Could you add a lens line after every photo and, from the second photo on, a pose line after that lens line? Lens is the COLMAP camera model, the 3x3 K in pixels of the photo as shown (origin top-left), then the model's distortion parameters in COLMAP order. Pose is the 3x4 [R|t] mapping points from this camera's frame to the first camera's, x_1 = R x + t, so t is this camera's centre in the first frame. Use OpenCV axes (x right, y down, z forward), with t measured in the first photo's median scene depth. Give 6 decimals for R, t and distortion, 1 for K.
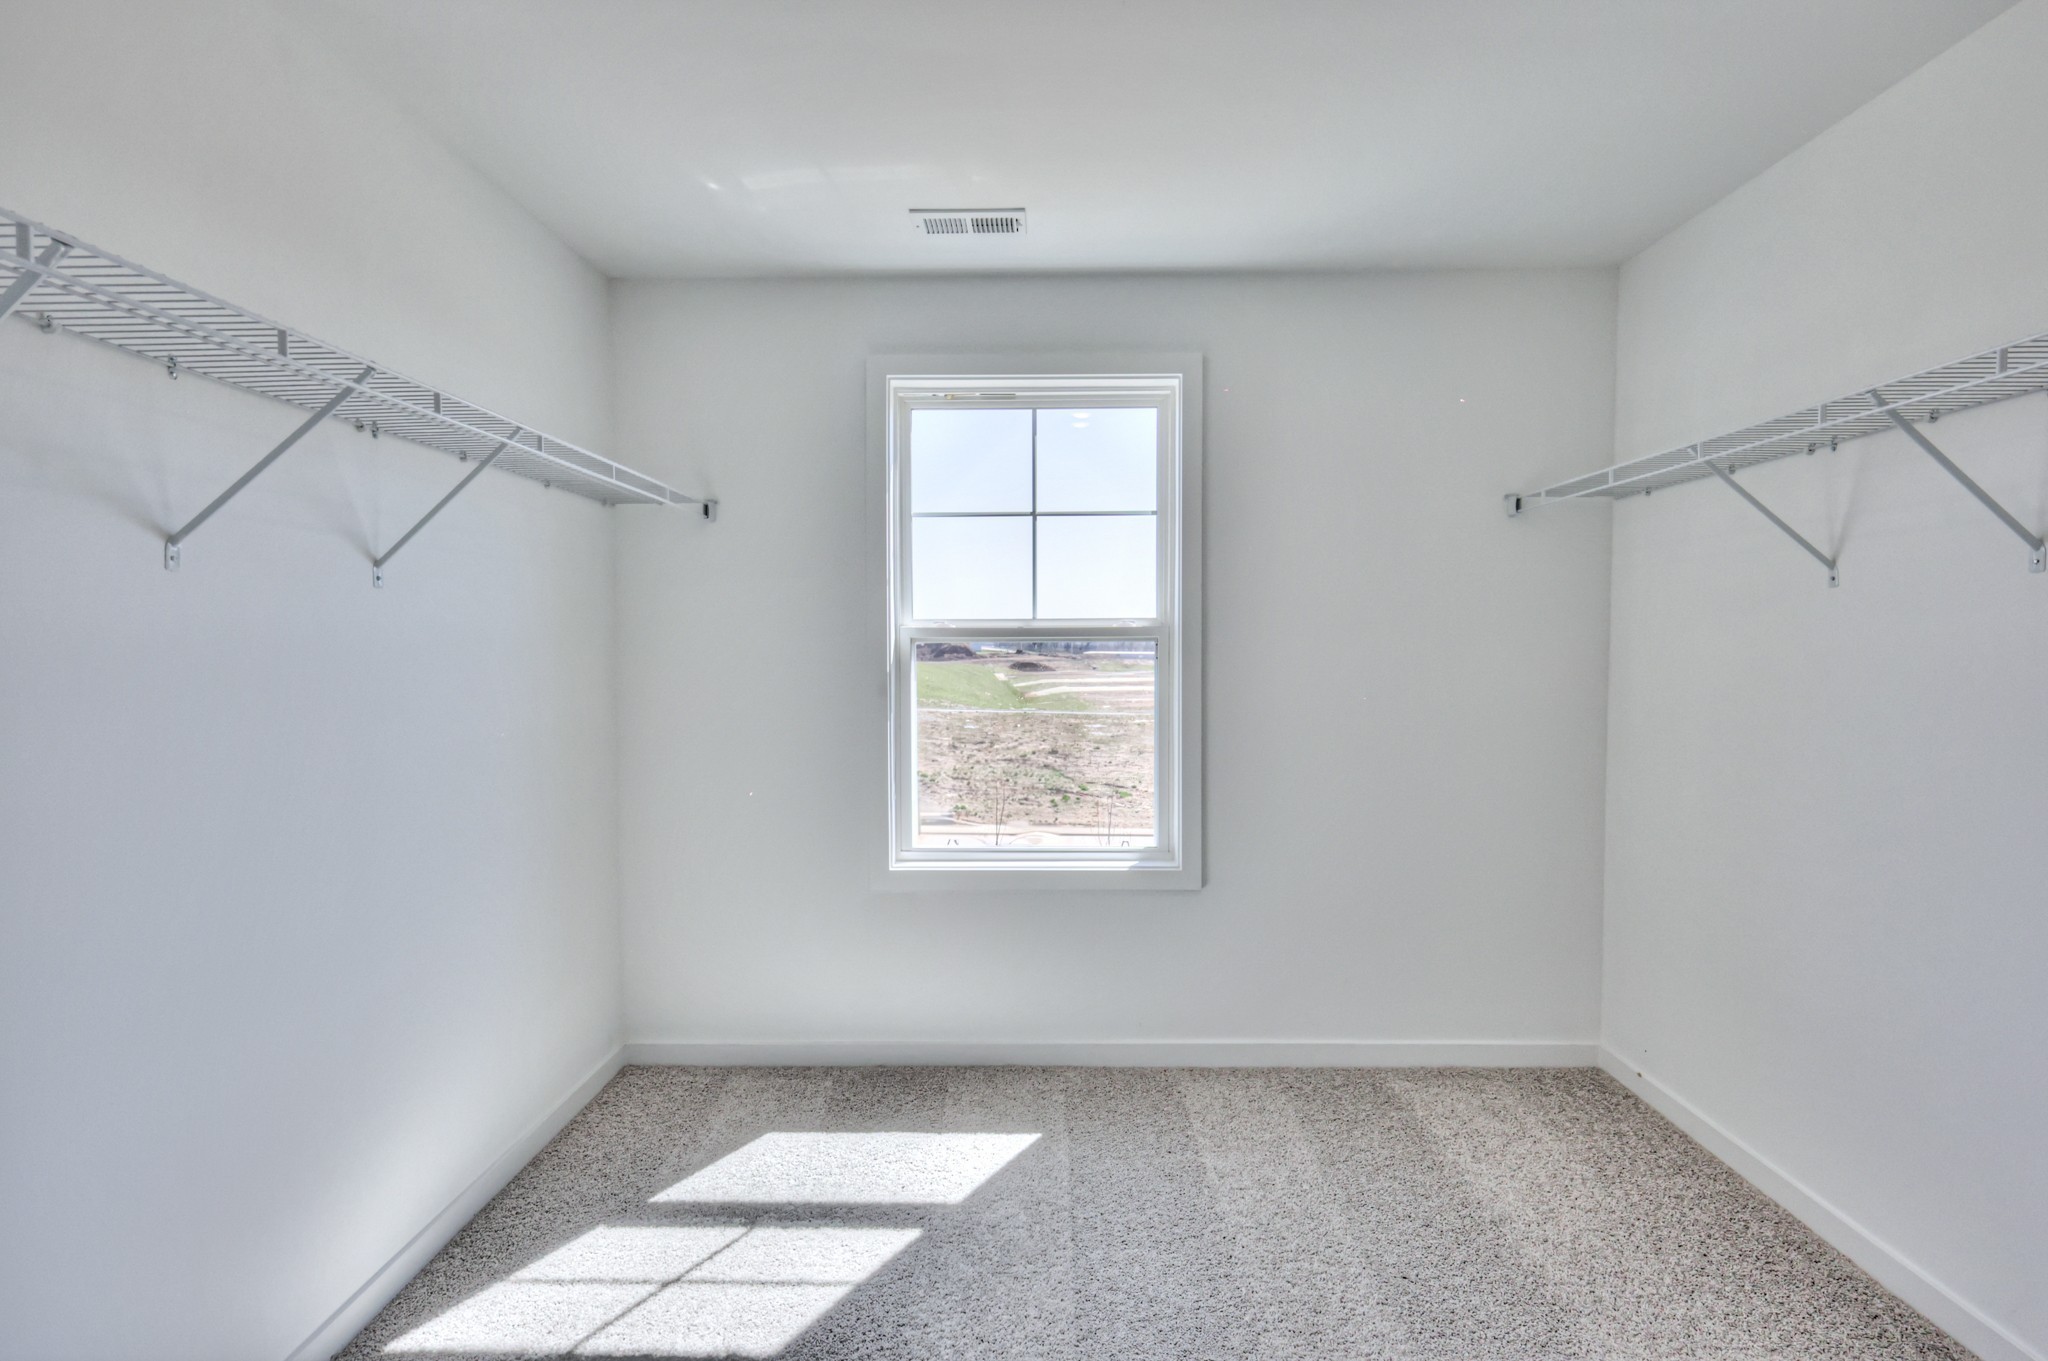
lens RADIAL K [[906.1, 0, 1013.8], [0, 906.1, 676.4], [0, 0, 1]] dist [0.002187, -0.000230]
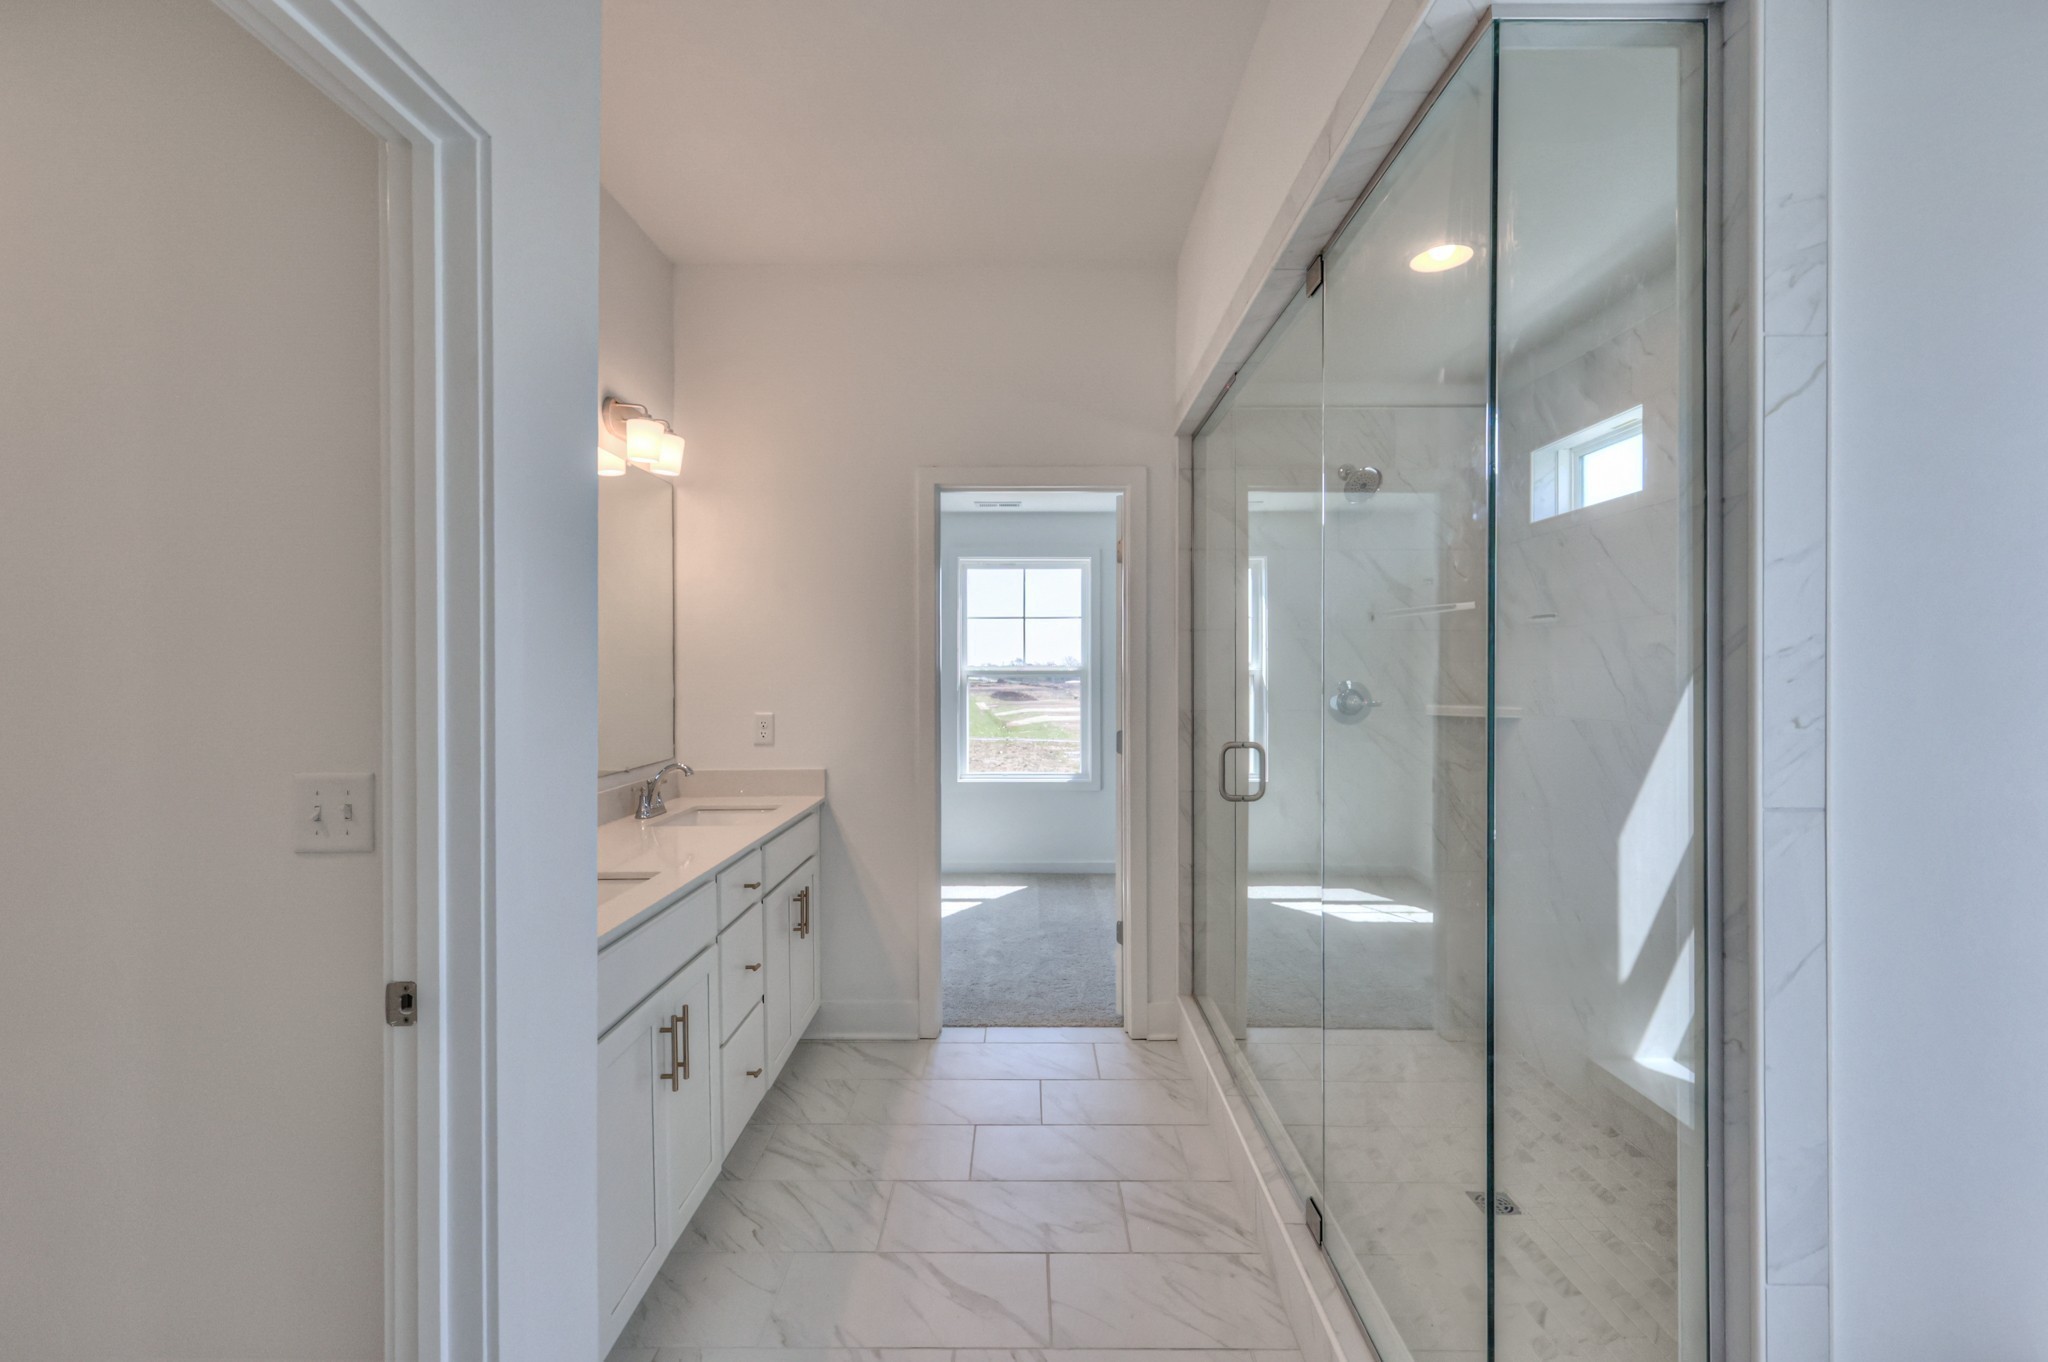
lens RADIAL K [[906.1, 0, 1013.8], [0, 906.1, 676.9], [0, 0, 1]] dist [0.002187, -0.000230]
pose [[0.999784, 0.004202, 0.020334, -0.045741], [-0.003558, 0.999493, -0.031642, 0.029430], [-0.020457, 0.031563, 0.999292, -1.153442]]
